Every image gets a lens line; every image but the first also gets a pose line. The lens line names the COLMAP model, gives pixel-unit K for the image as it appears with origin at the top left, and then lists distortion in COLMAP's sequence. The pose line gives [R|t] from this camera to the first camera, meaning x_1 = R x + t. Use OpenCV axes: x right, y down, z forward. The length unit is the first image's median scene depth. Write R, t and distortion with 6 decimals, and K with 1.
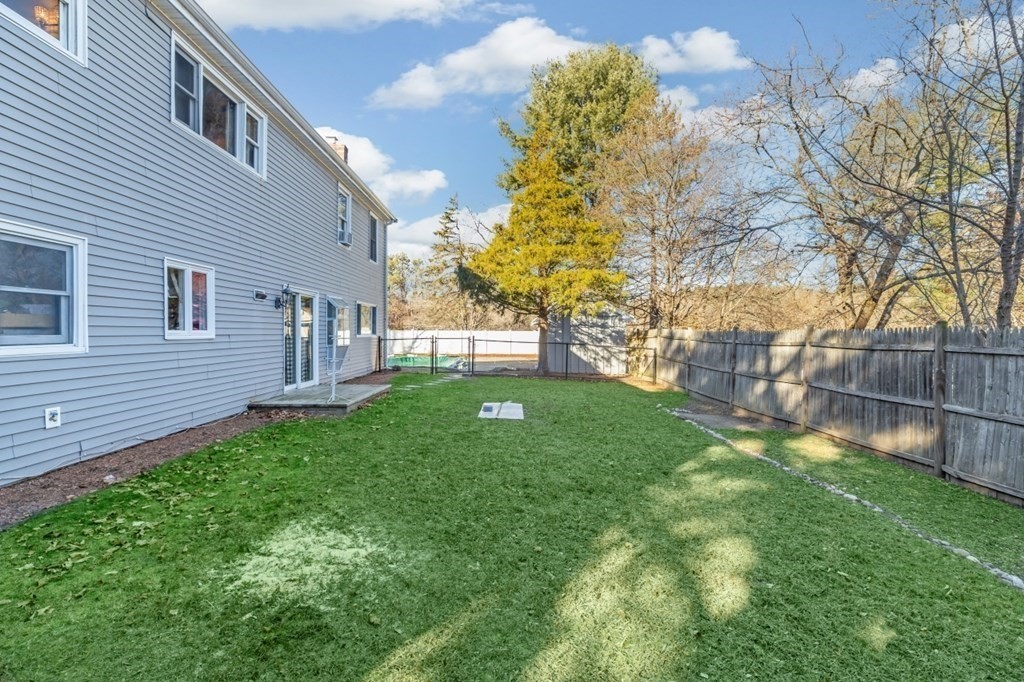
lens RADIAL K [[455.2, 0, 509.3], [0, 455.2, 336.1], [0, 0, 1]] dist [0.000516, -0.000141]
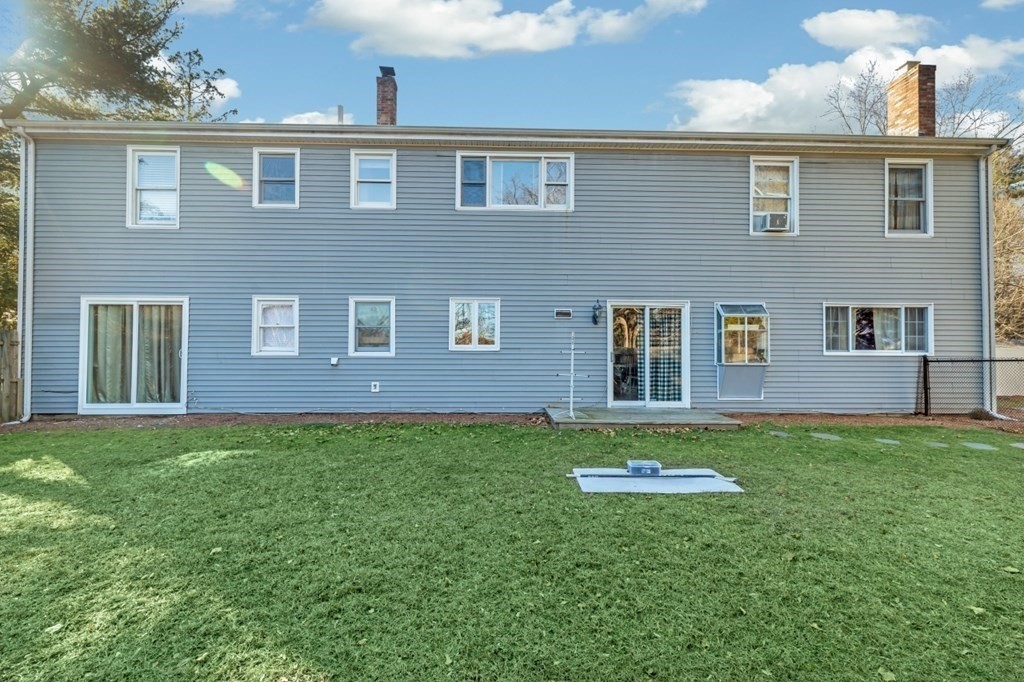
lens RADIAL K [[439.6, 0, 470.6], [0, 439.6, 329.5], [0, 0, 1]] dist [0.000182, -0.000114]
pose [[0.021880, -0.034629, -0.999161, 0.493526], [-0.012779, 0.999309, -0.034914, -0.008562], [0.999679, 0.013532, 0.021422, 0.683517]]
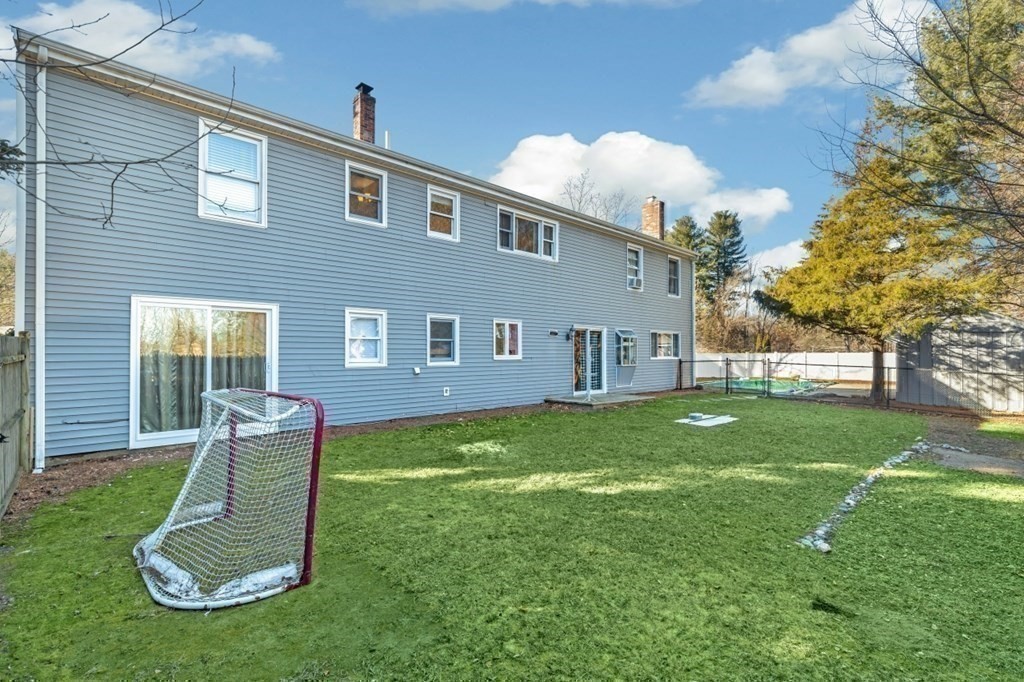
lens RADIAL K [[455.2, 0, 509.3], [0, 455.2, 336.1], [0, 0, 1]] dist [0.000516, -0.000141]
pose [[0.670404, -0.034563, -0.741191, 0.504333], [-0.002234, 0.998816, -0.048597, 0.000535], [0.741993, 0.034236, 0.669533, -0.186999]]
